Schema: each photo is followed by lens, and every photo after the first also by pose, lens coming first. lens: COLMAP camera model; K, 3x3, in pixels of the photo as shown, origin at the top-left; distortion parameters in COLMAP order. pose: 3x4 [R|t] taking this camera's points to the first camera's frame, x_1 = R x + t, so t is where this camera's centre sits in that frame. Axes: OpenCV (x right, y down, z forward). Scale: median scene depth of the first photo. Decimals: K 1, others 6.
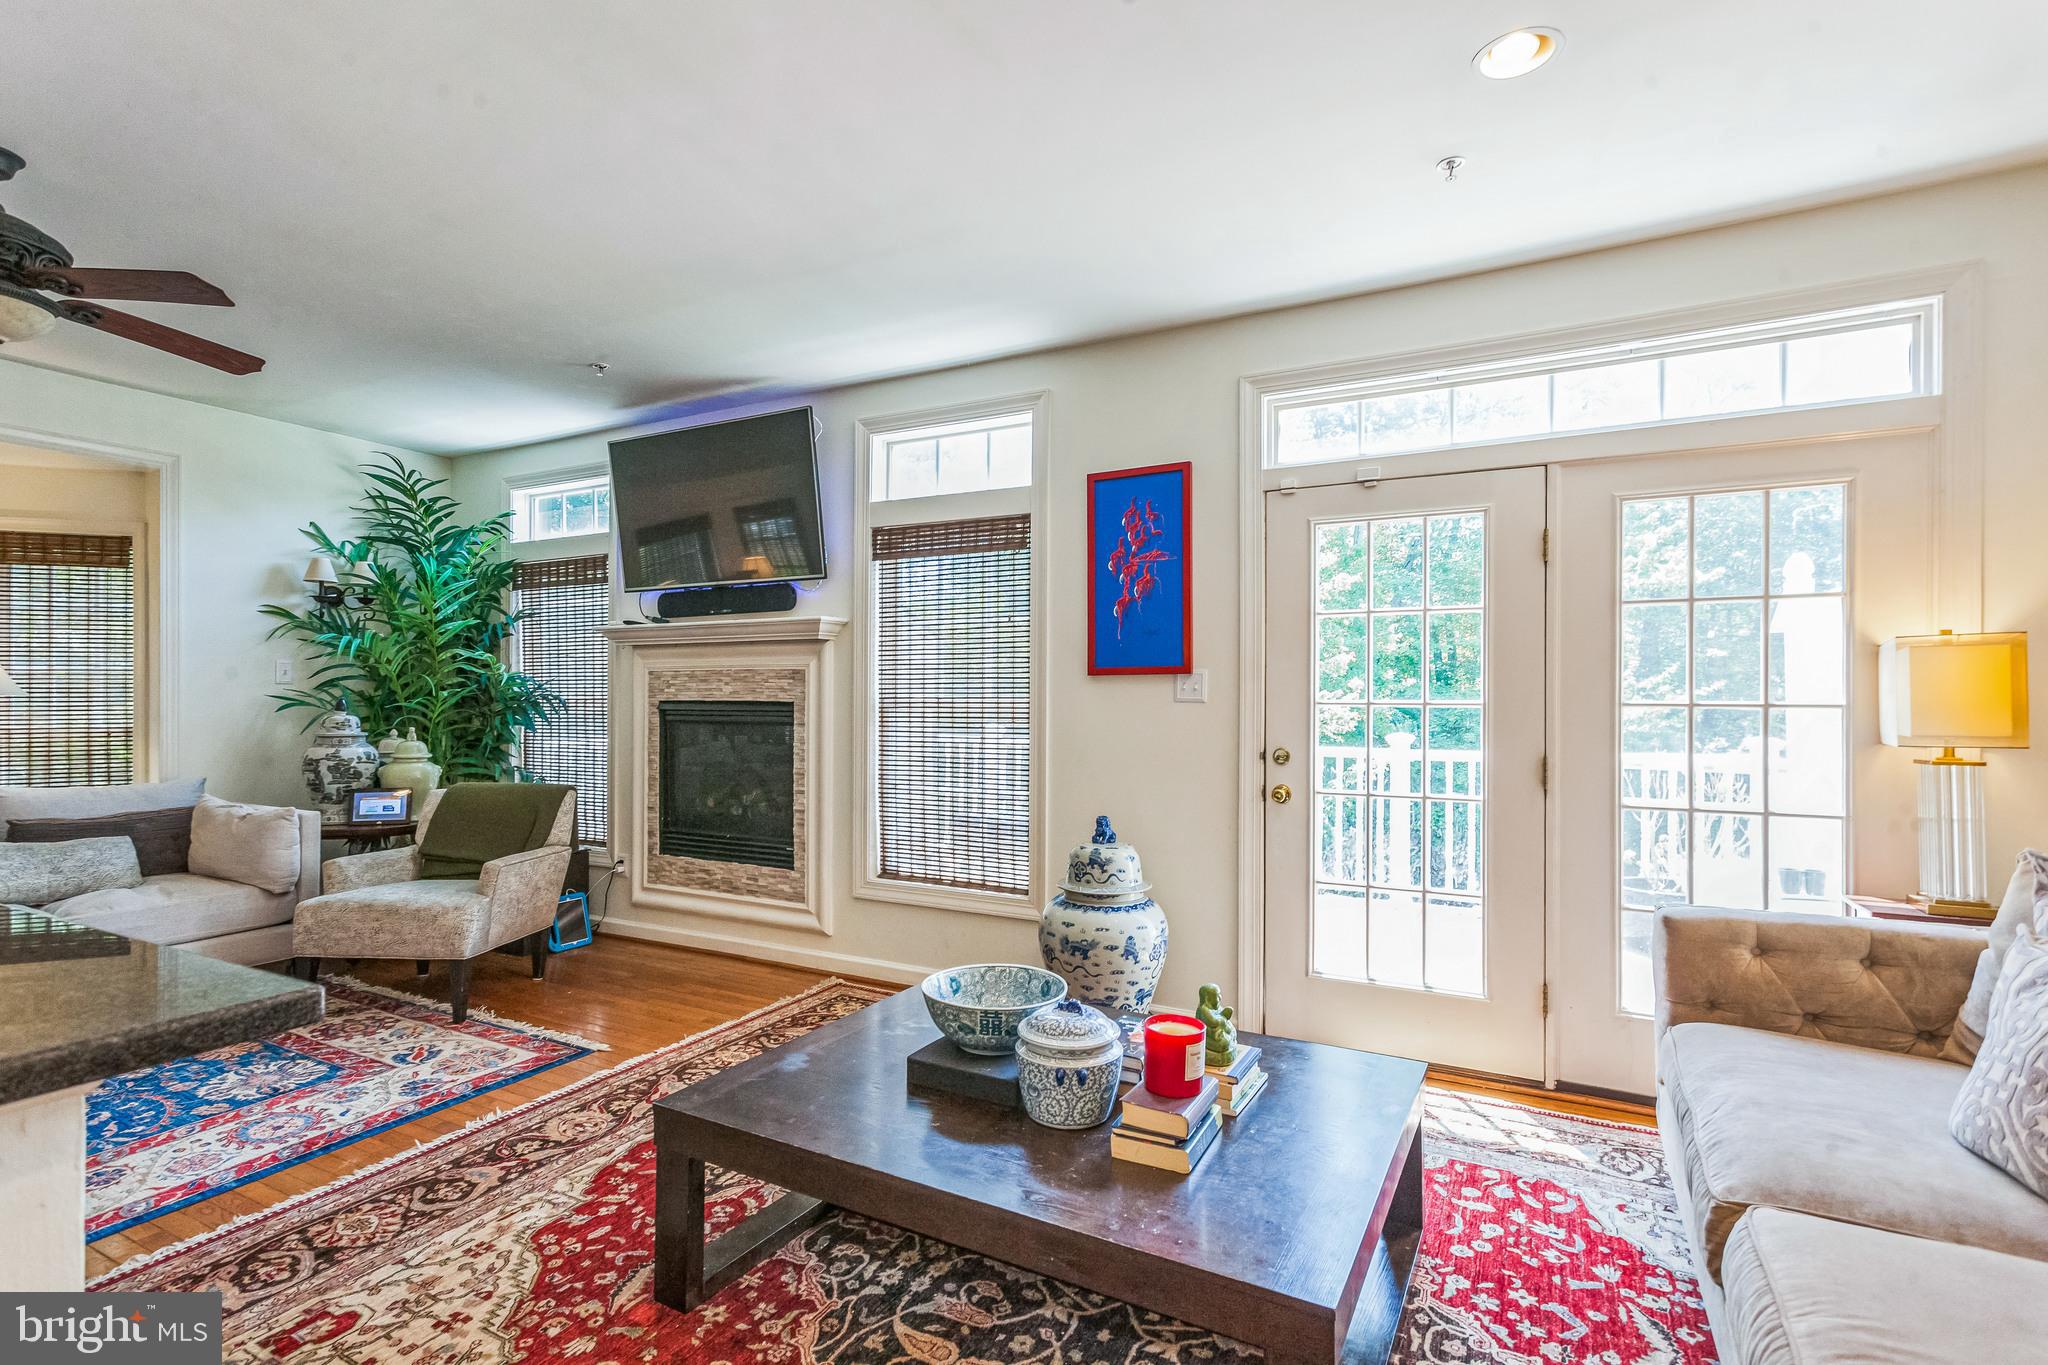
lens RADIAL K [[975.8, 0, 1014.6], [0, 975.8, 693.9], [0, 0, 1]] dist [0.008950, 0.000401]
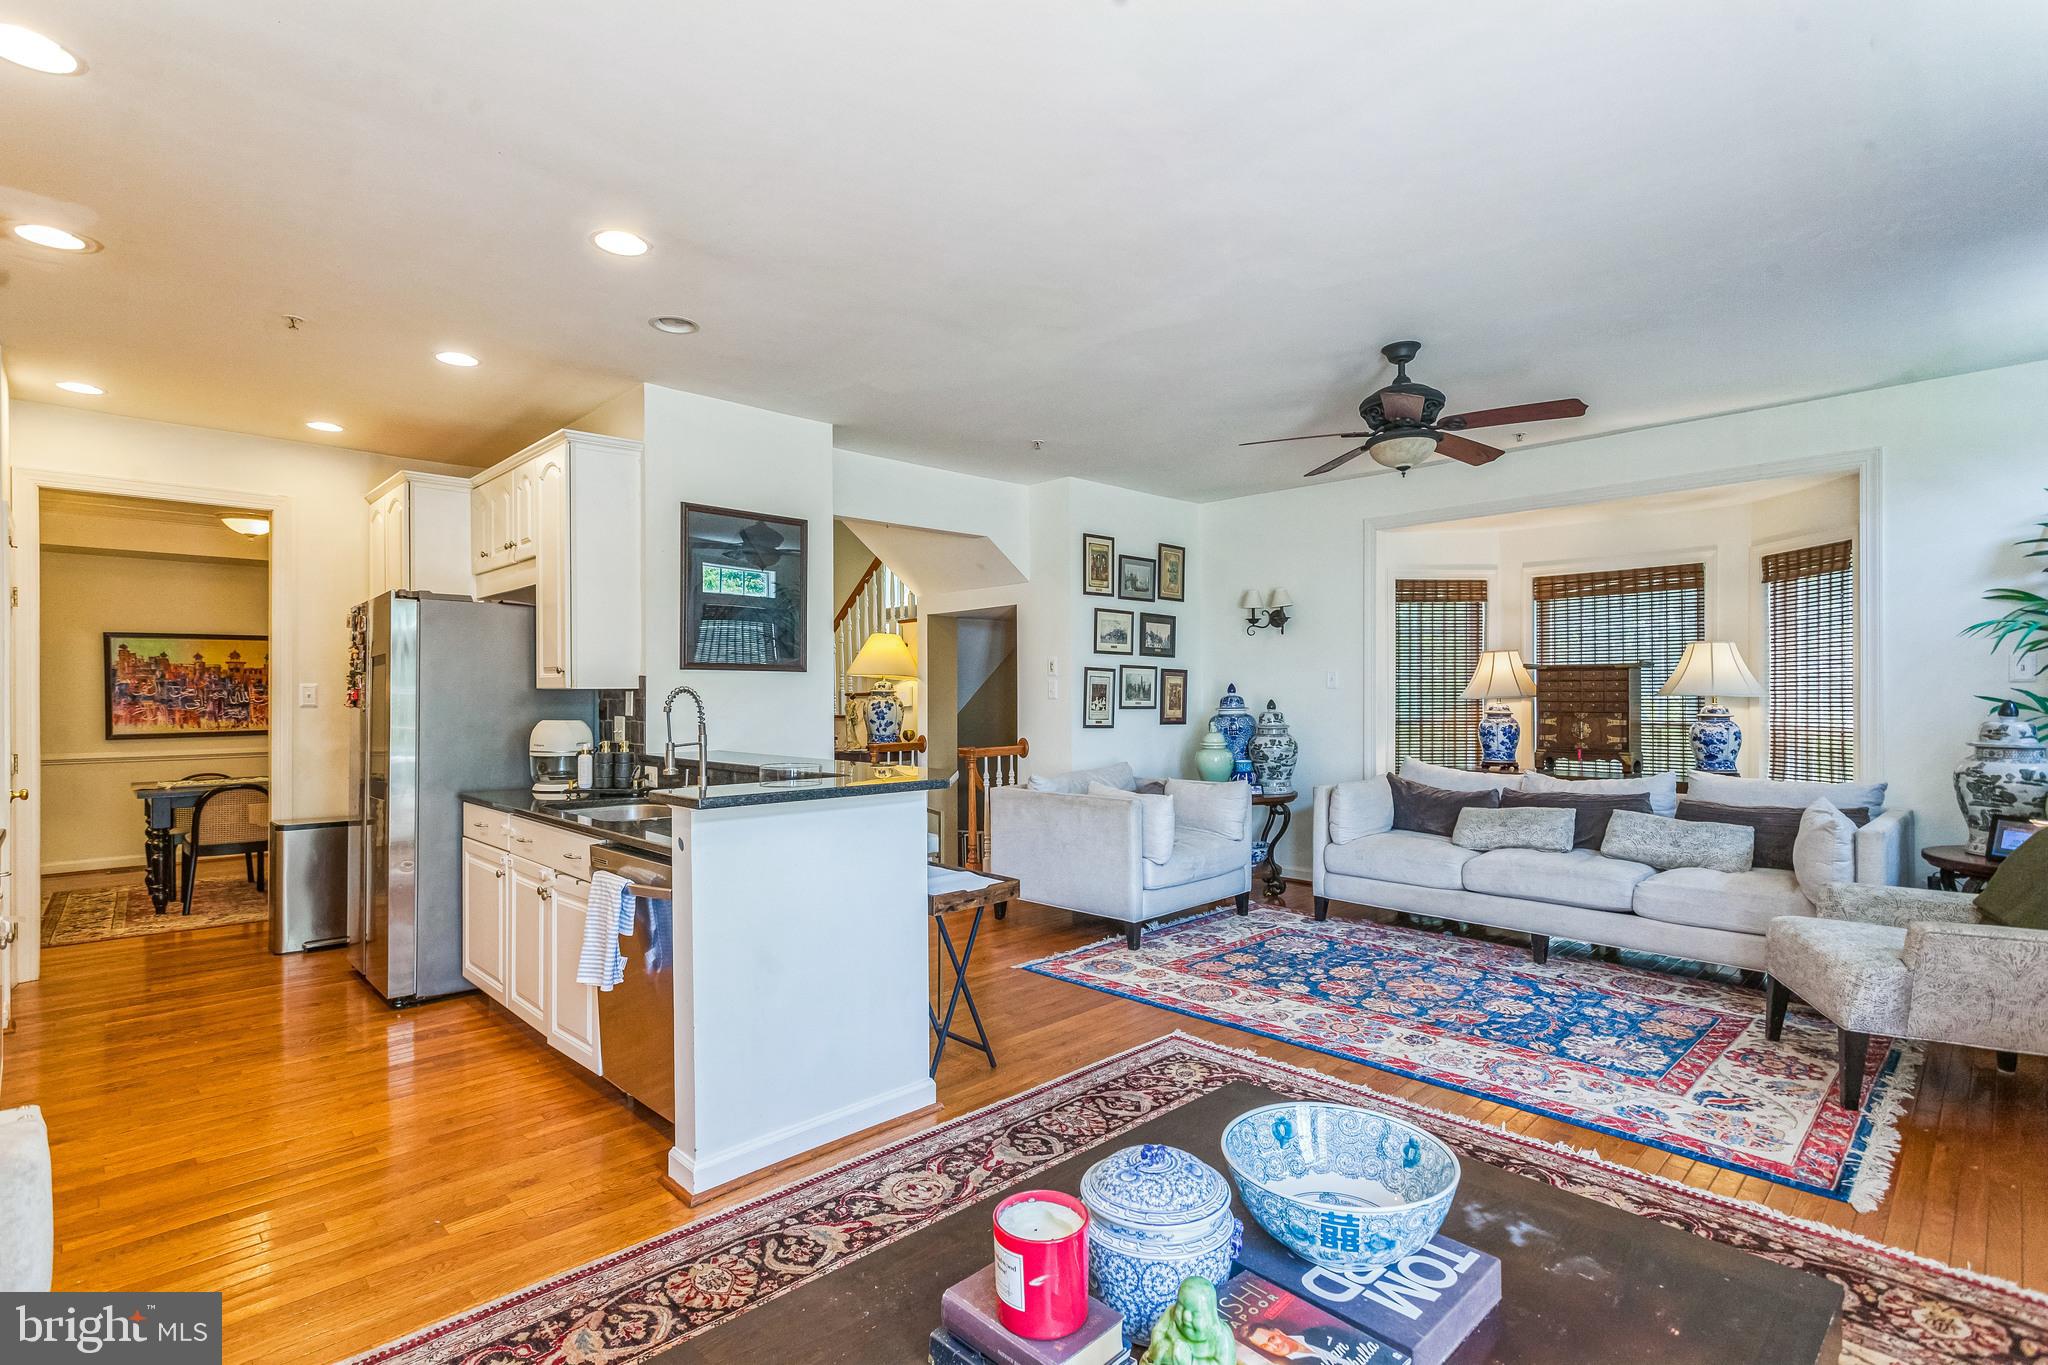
lens RADIAL K [[965.4, 0, 1011.3], [0, 965.4, 693.7], [0, 0, 1]] dist [0.003418, 0.000938]
pose [[-0.303970, -0.002196, -0.952679, 0.361183], [0.005308, 0.999978, -0.003999, -0.002032], [0.952667, -0.006272, -0.303952, 0.547684]]
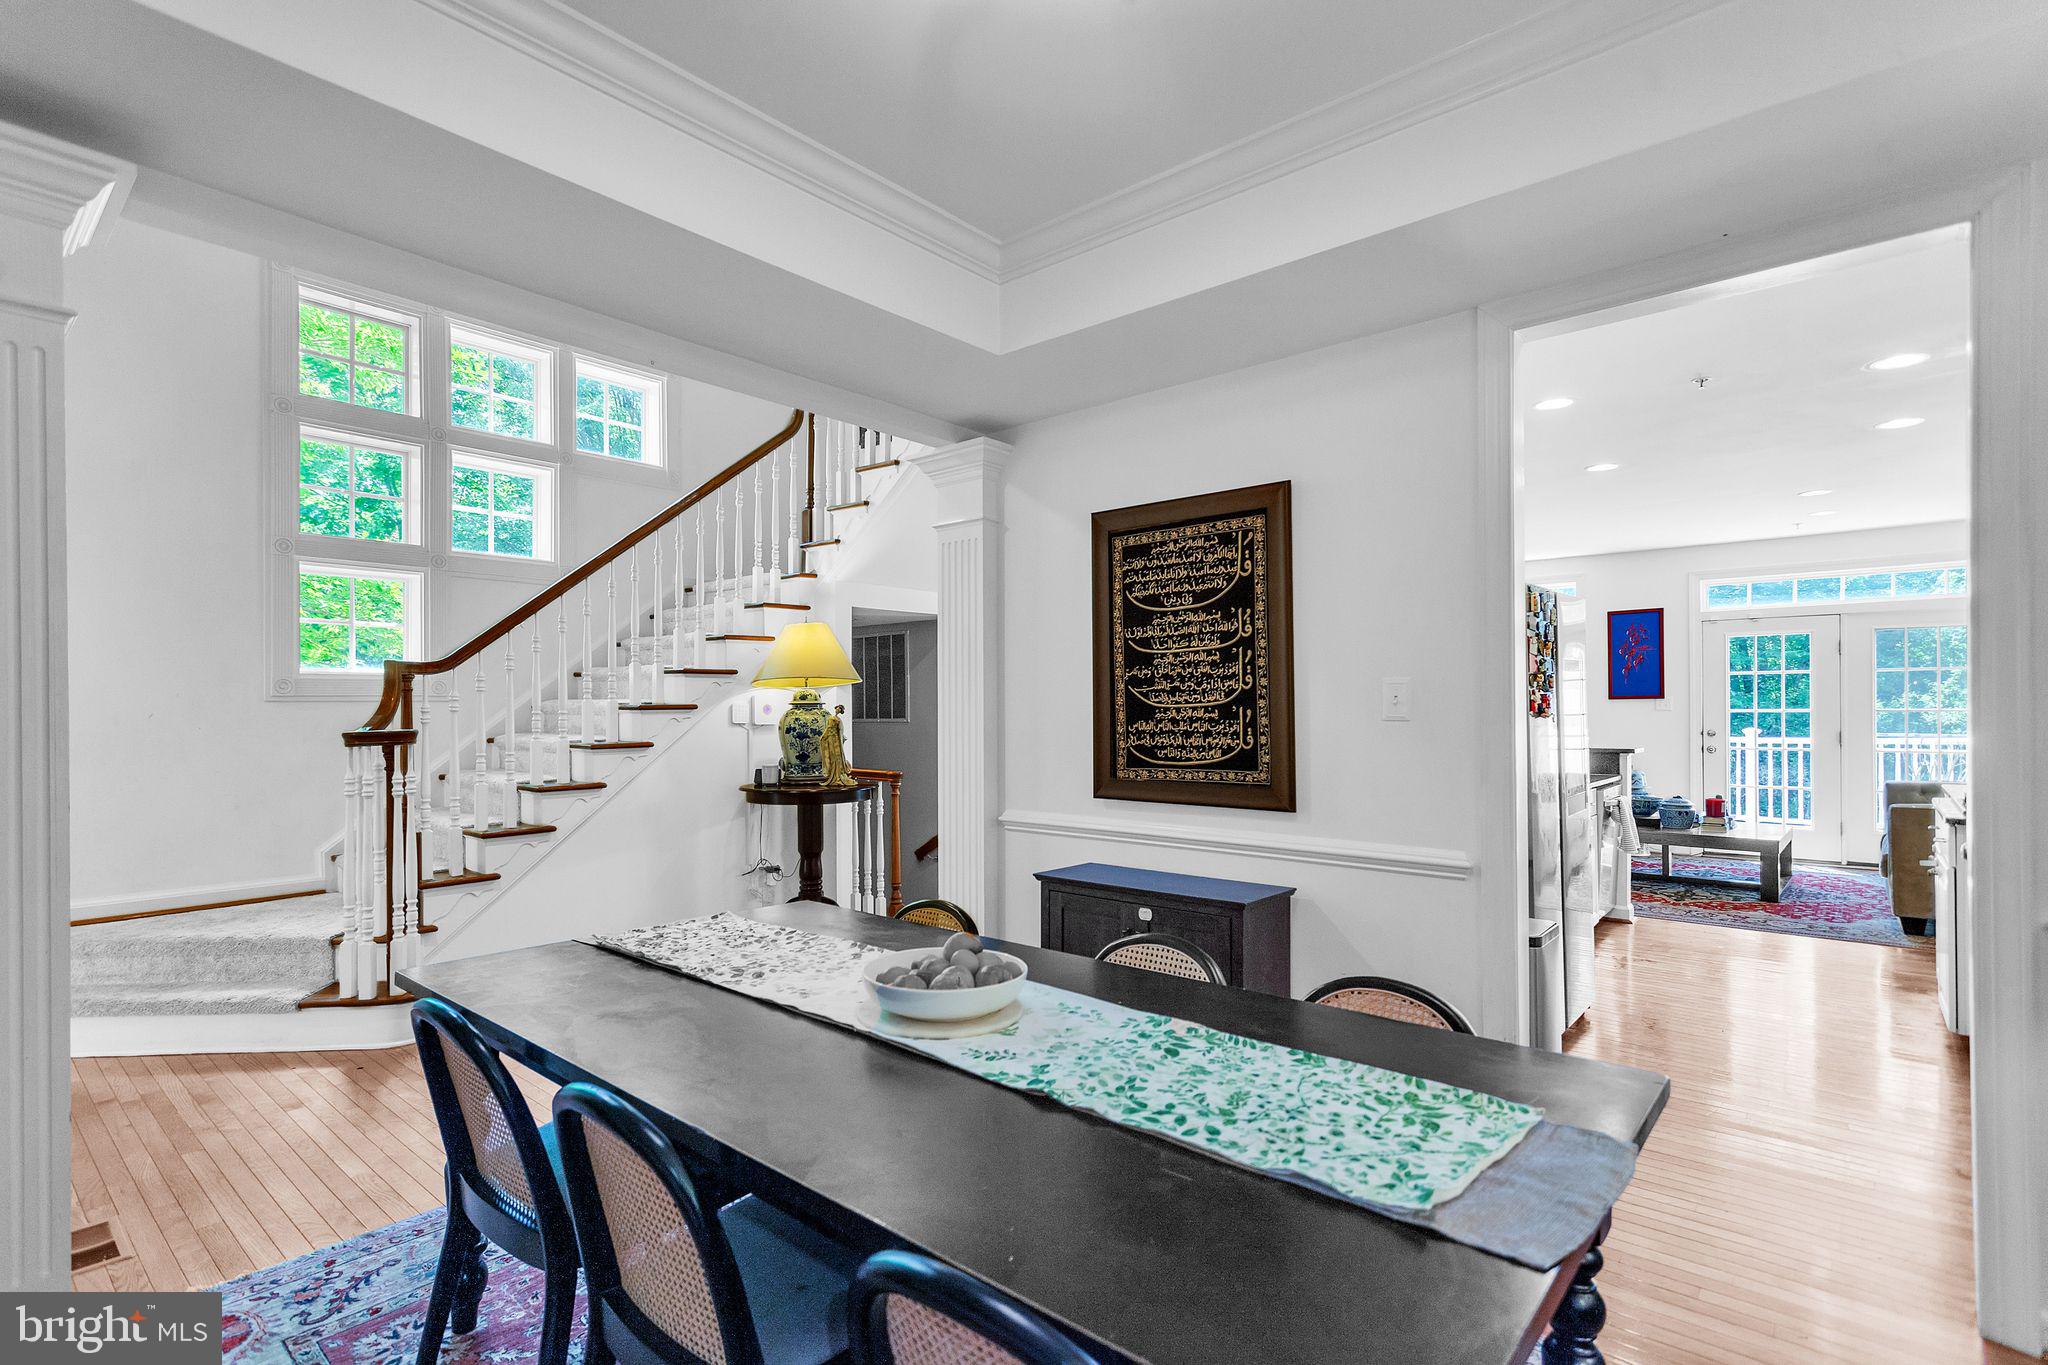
lens RADIAL K [[978.9, 0, 1013.0], [0, 978.9, 688.5], [0, 0, 1]] dist [0.000791, 0.008023]
pose [[0.974949, -0.004385, -0.222383, -0.734374], [0.001320, 0.999902, -0.013931, -0.012264], [0.222423, 0.013288, 0.974860, -1.471310]]
